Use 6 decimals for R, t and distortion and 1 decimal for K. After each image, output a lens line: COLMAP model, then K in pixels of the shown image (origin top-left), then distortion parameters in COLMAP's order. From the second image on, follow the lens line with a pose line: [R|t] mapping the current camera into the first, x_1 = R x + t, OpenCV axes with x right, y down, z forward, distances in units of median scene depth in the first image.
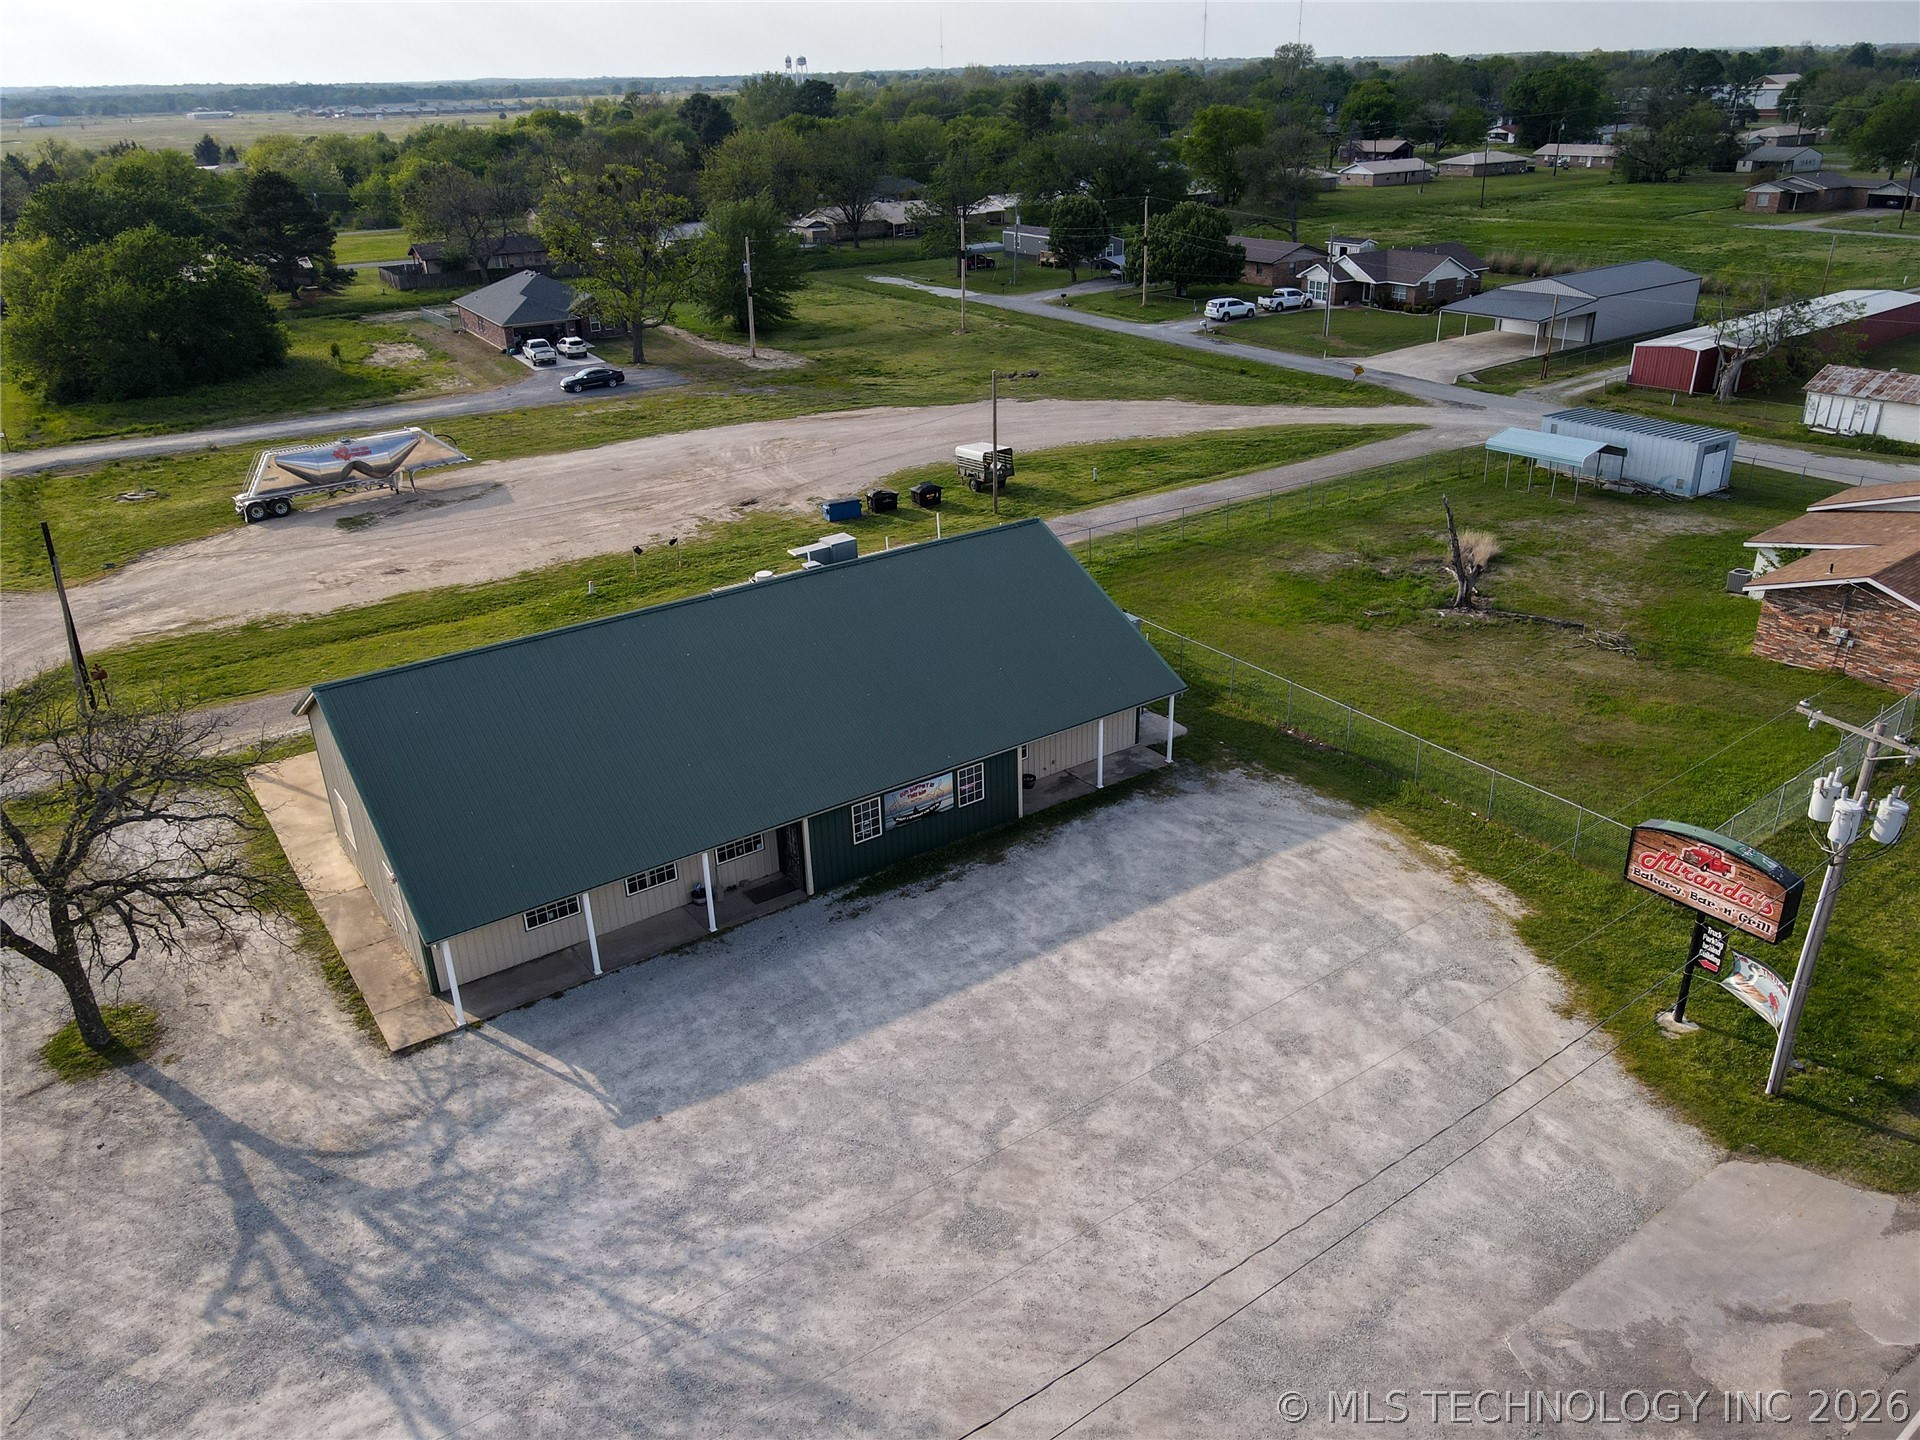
lens RADIAL K [[1414.0, 0, 961.7], [0, 1414.0, 714.0], [0, 0, 1]] dist [0.003222, 0.032365]
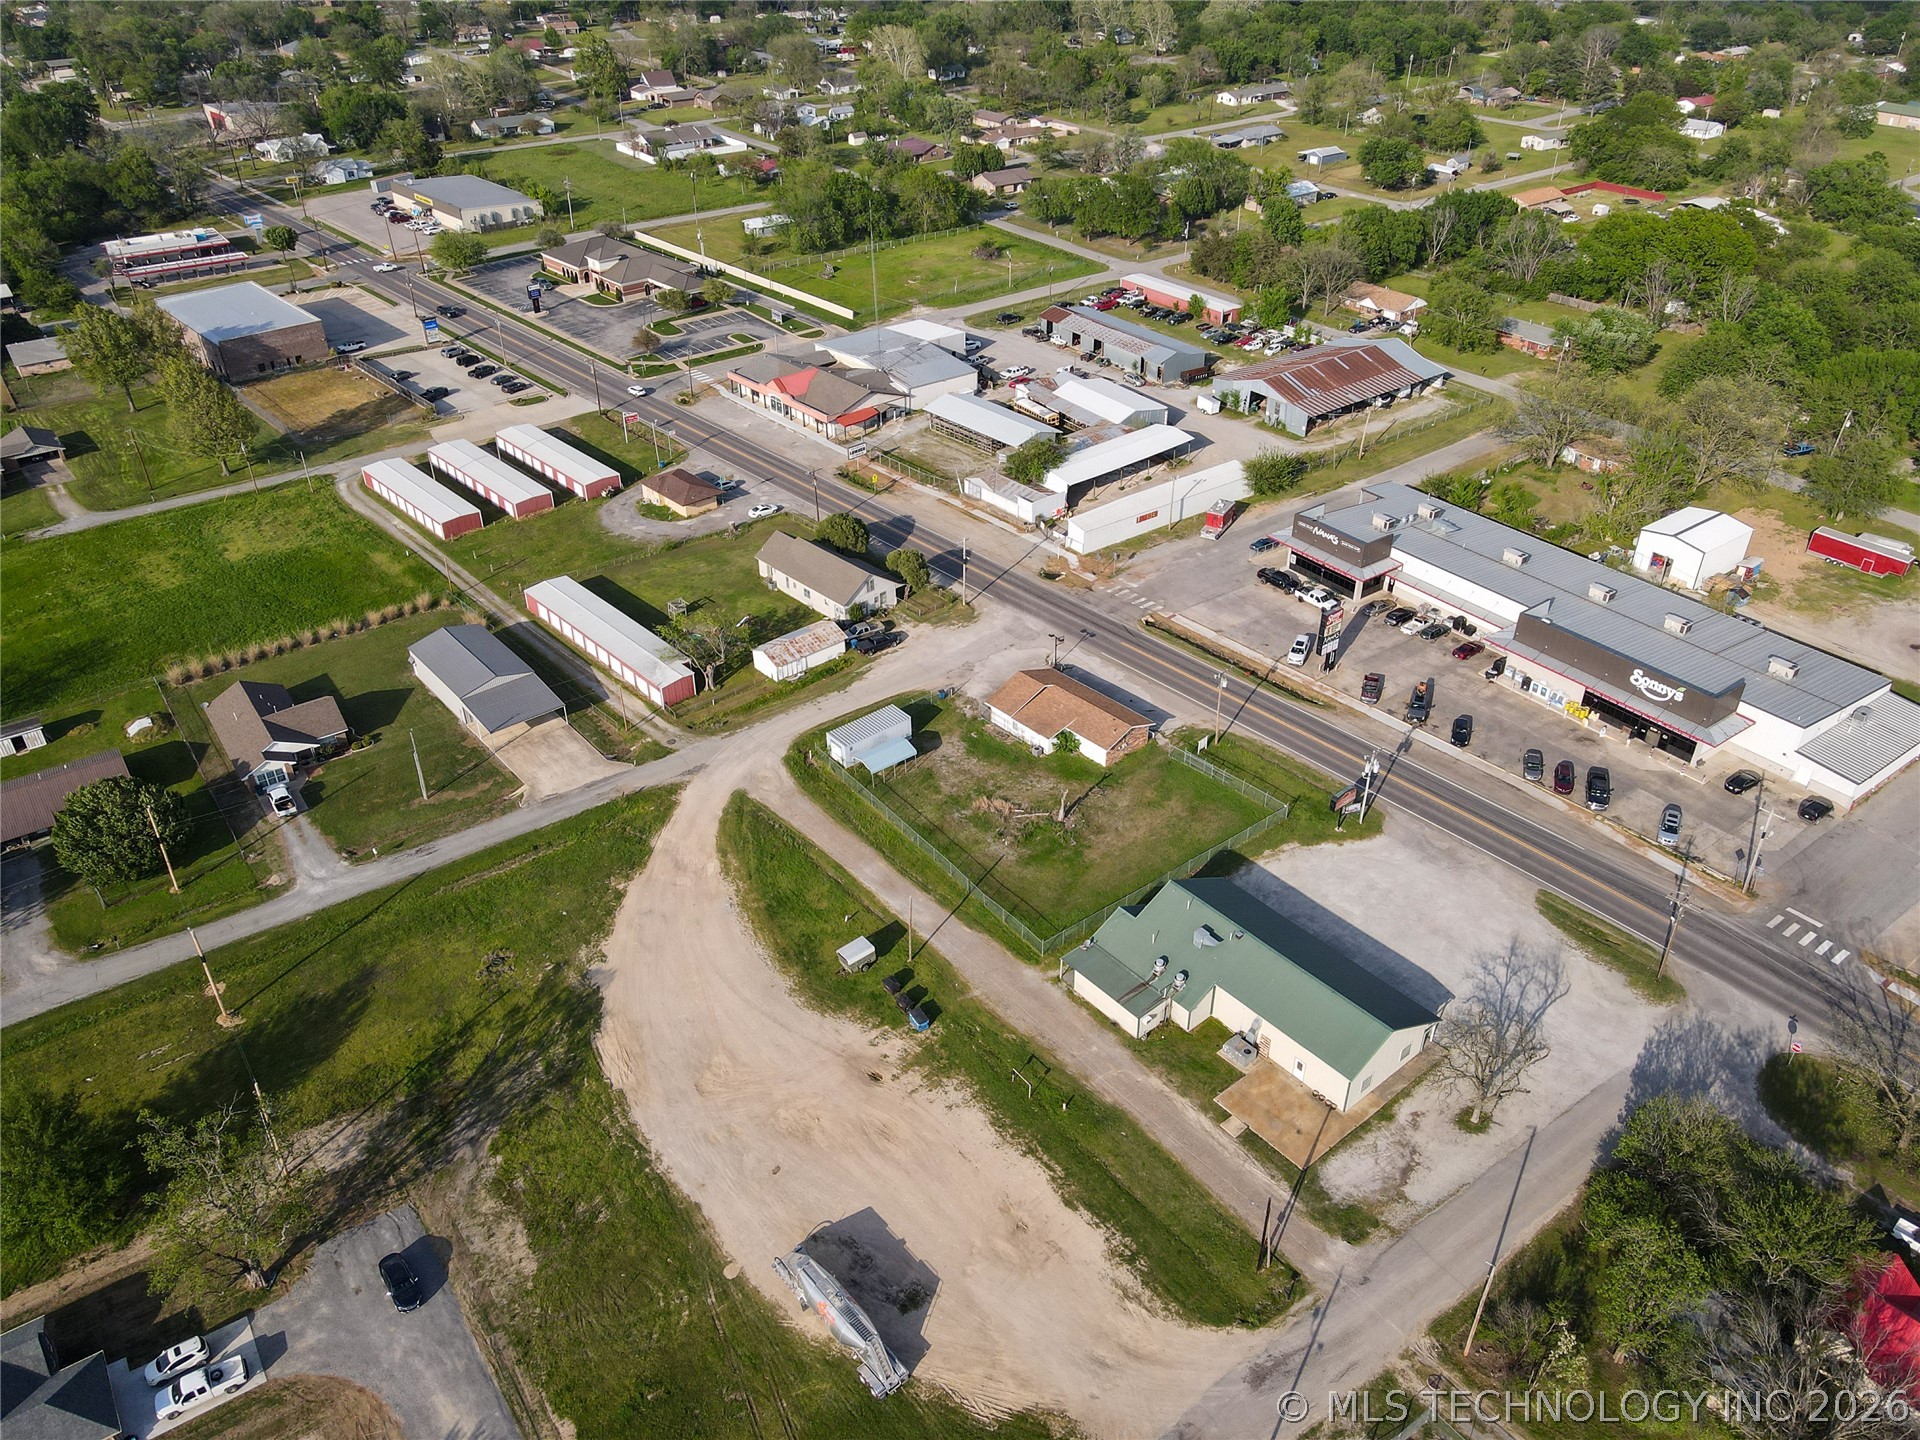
lens RADIAL K [[1414.0, 0, 961.7], [0, 1414.0, 714.0], [0, 0, 1]] dist [0.003222, 0.032365]
pose [[-0.082723, -0.525587, 0.846709, -2.491244], [0.415663, 0.753993, 0.508644, -2.361210], [-0.905749, 0.394022, 0.156094, 1.061800]]
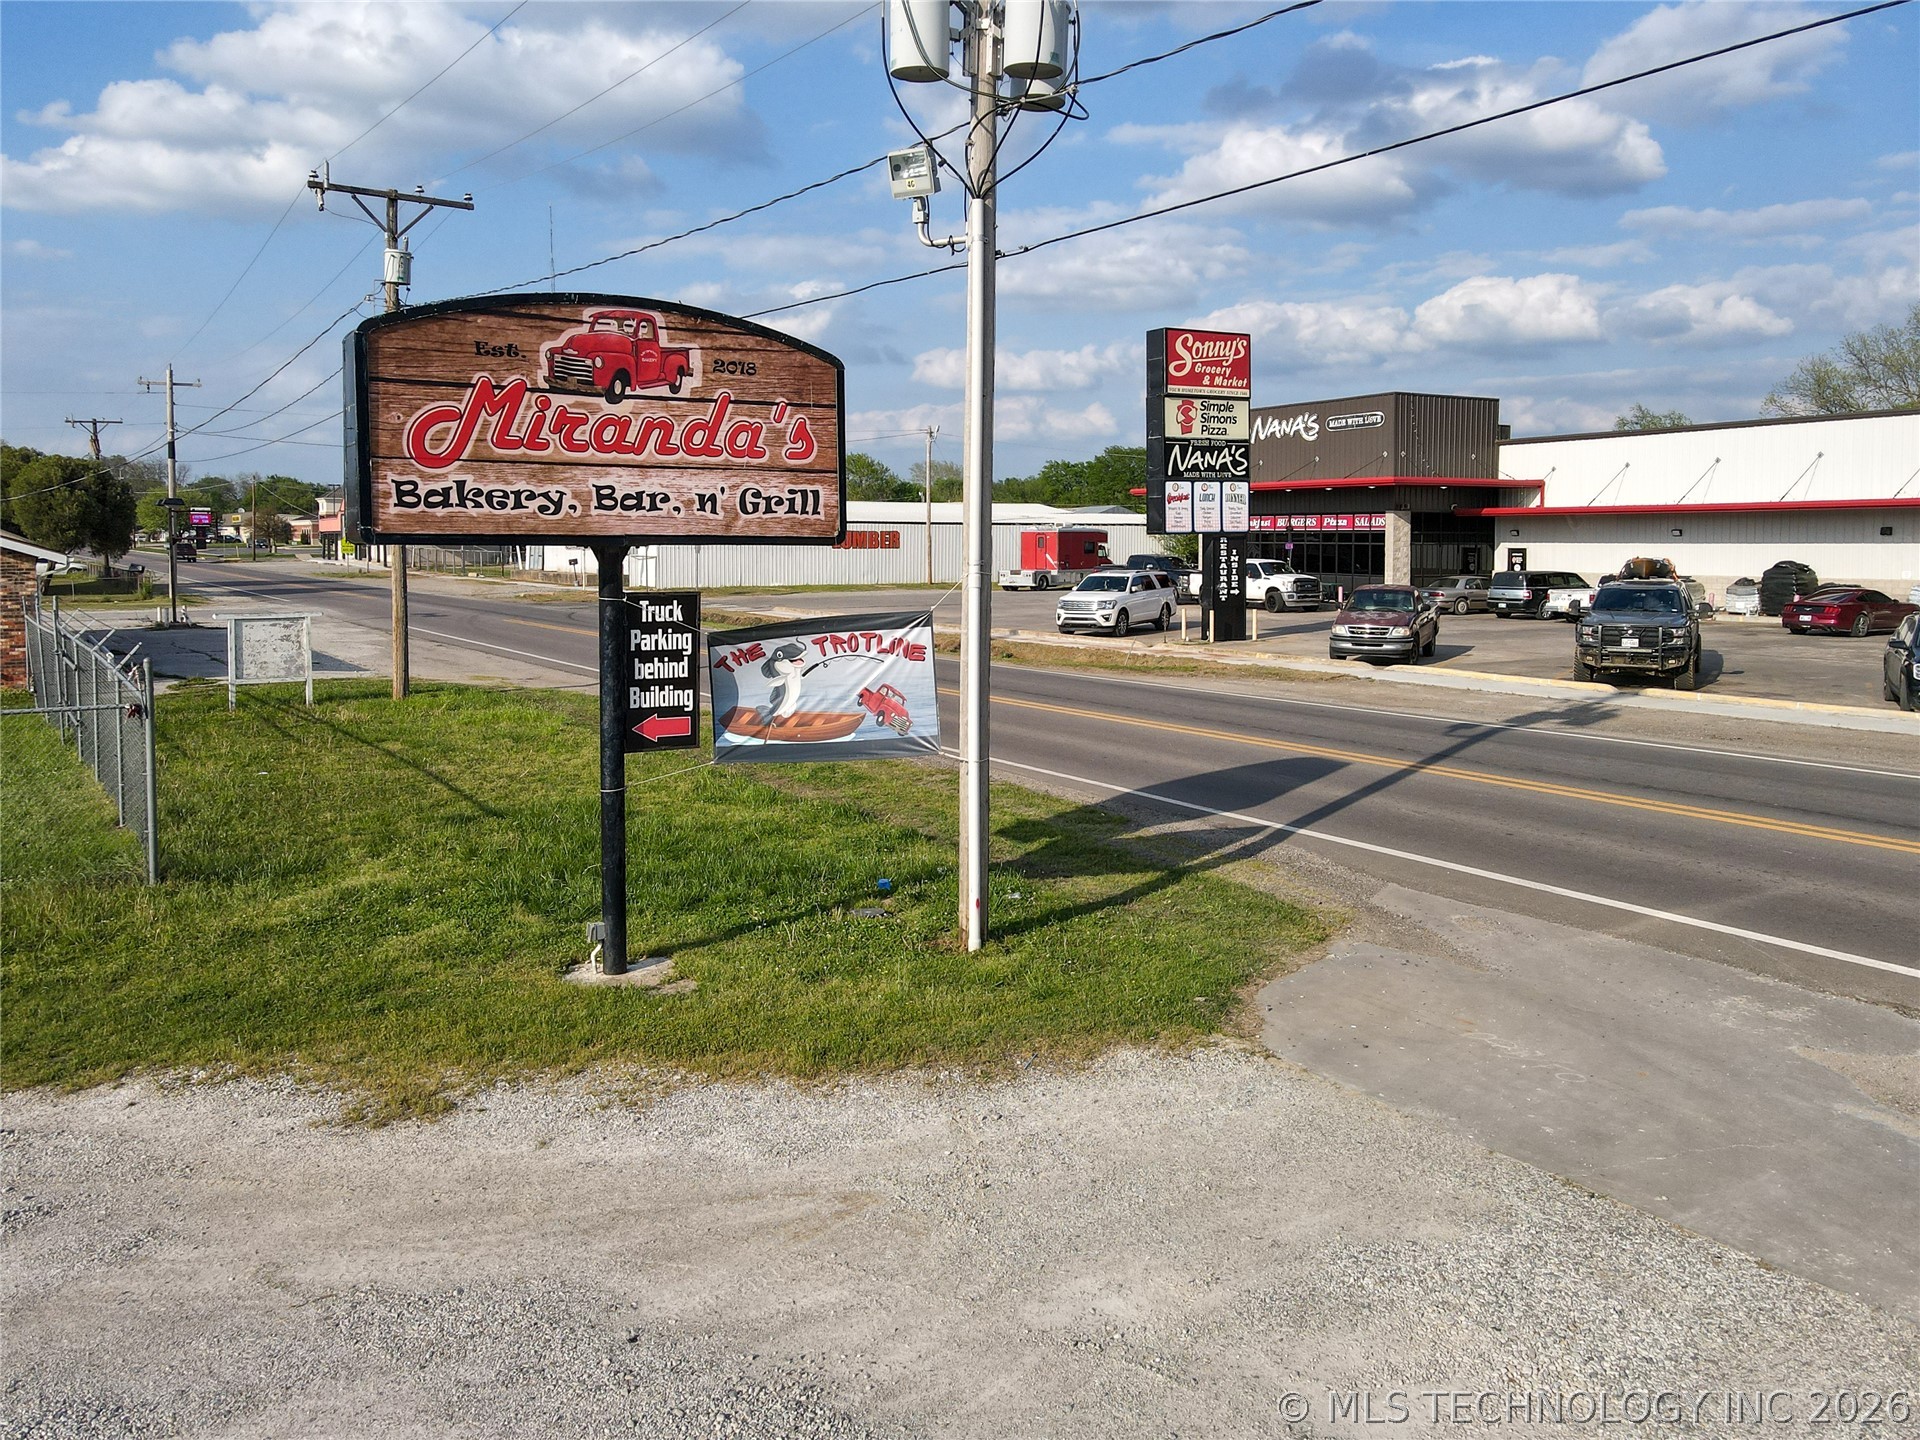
lens RADIAL K [[1459.1, 0, 956.9], [0, 1459.1, 600.1], [0, 0, 1]] dist [0.024133, -0.007550]
pose [[0.057225, -0.015266, 0.998245, 0.163308], [0.410750, 0.911697, -0.009604, 0.151454], [-0.909950, 0.410578, 0.058443, 0.758007]]
